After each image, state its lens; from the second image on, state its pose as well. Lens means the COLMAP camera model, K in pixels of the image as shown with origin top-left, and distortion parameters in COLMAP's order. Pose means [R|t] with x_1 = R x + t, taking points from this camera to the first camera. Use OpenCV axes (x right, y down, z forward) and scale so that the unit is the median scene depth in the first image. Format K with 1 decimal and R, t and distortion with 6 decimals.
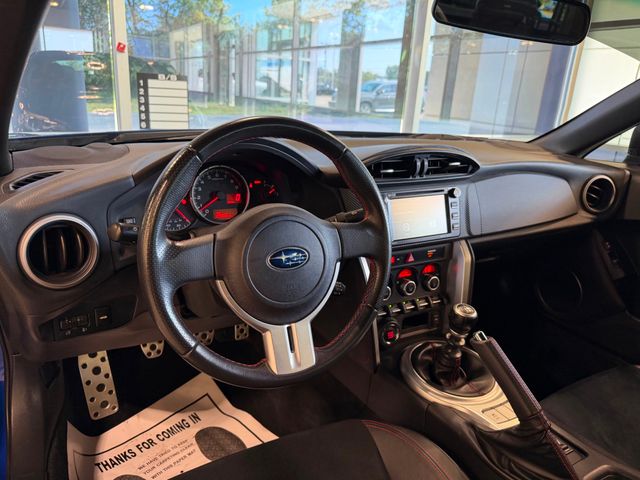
lens RADIAL K [[451.0, 0, 315.7], [0, 451.0, 237.7], [0, 0, 1]] dist [-0.011106, -0.017668]
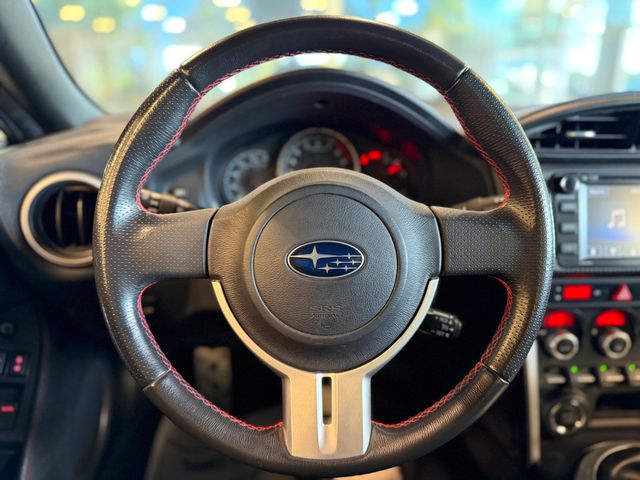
lens RADIAL K [[451.0, 0, 322.1], [0, 451.0, 242.0], [0, 0, 1]] dist [-0.011106, -0.017668]
pose [[0.883719, 0.092090, -0.458869, 0.139217], [-0.097725, 0.995147, 0.011510, 0.012529], [0.457702, 0.034671, 0.888430, 0.350578]]
